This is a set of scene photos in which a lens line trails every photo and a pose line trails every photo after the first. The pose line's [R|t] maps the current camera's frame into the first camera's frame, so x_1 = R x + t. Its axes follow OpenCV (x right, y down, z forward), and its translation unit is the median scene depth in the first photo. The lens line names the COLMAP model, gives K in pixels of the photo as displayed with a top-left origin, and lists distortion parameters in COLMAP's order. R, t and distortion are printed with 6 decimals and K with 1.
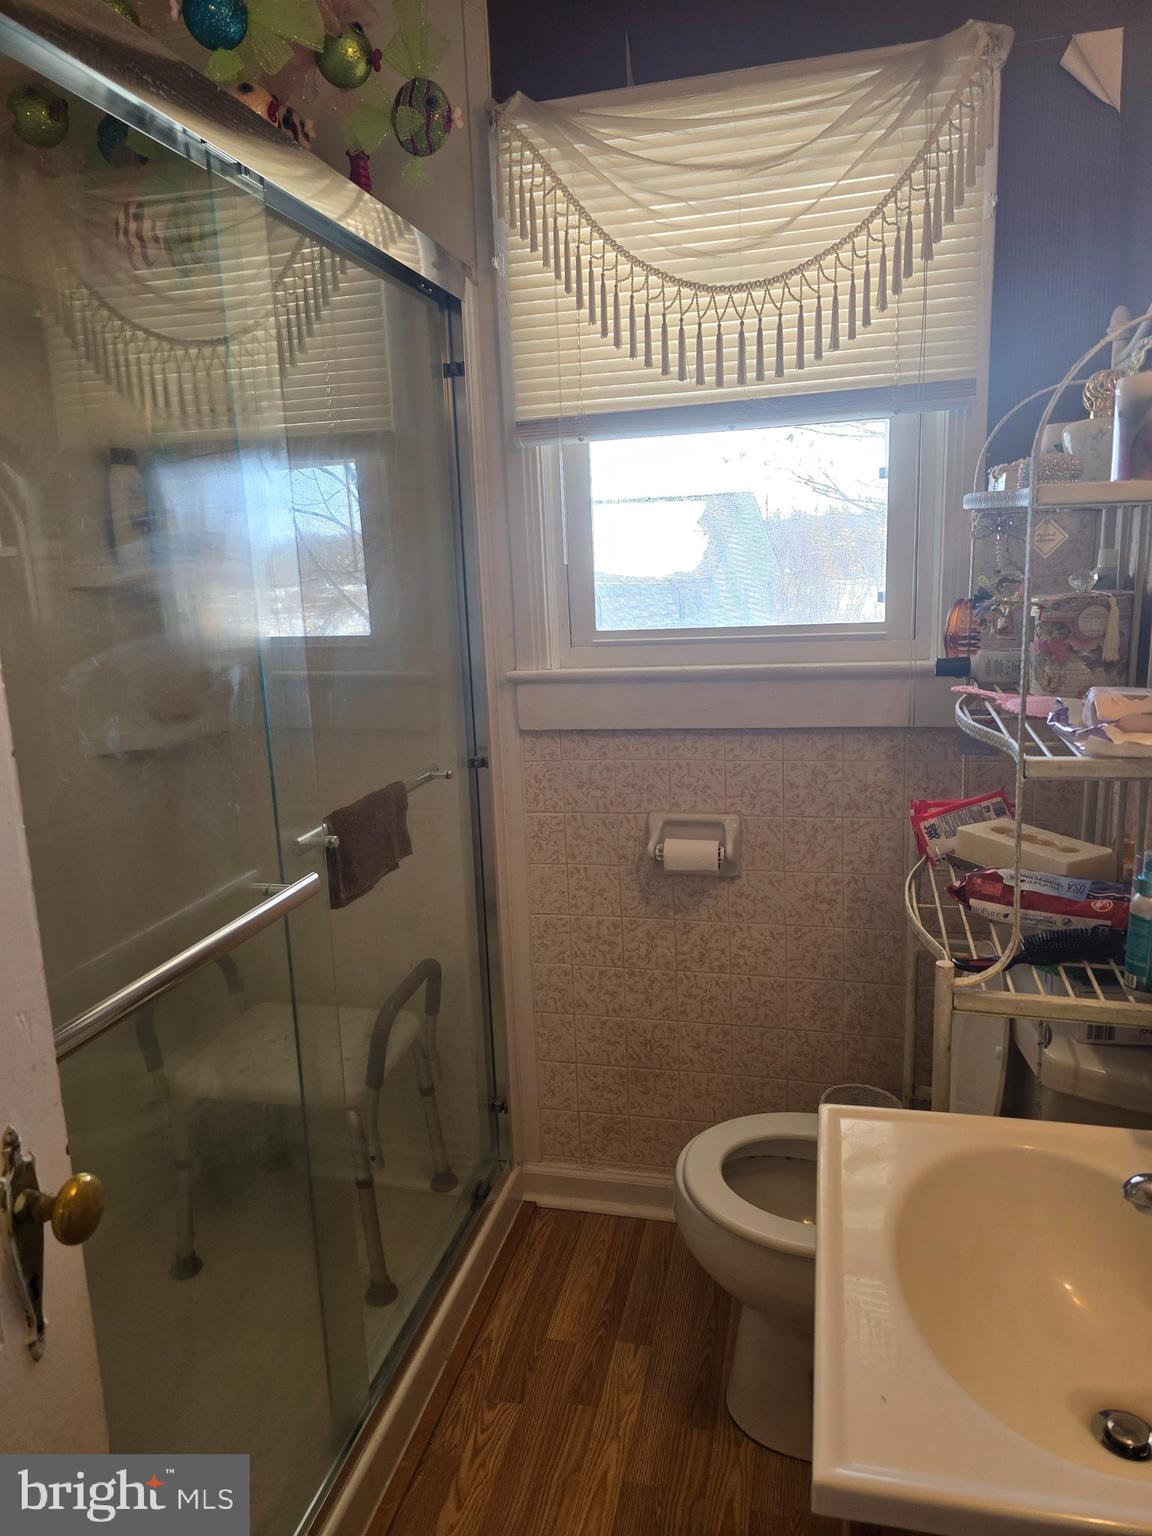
lens RADIAL K [[1030.6, 0, 560.6], [0, 1030.6, 752.5], [0, 0, 1]] dist [0.035561, -0.020182]
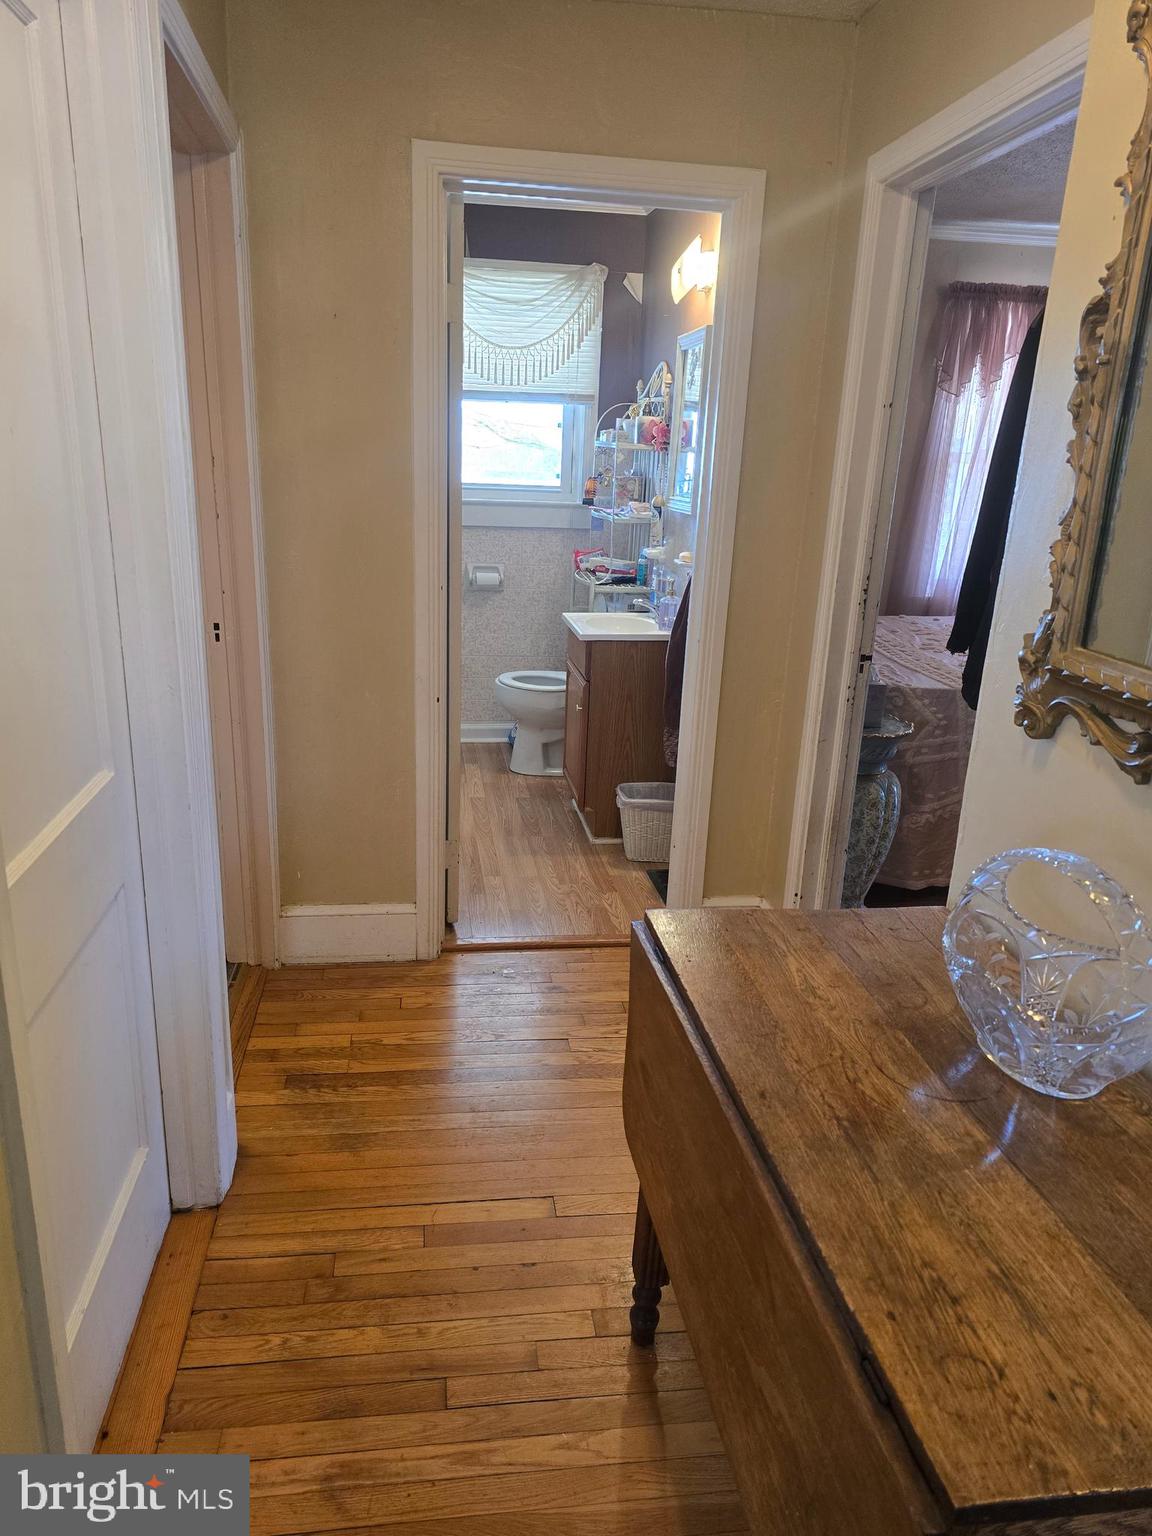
lens RADIAL K [[1030.6, 0, 567.2], [0, 1030.6, 783.6], [0, 0, 1]] dist [0.035561, -0.020182]
pose [[0.920540, -0.042714, 0.388306, -0.758516], [-0.003619, 0.993029, 0.117815, 0.329924], [-0.390632, -0.109859, 0.913968, -1.553786]]
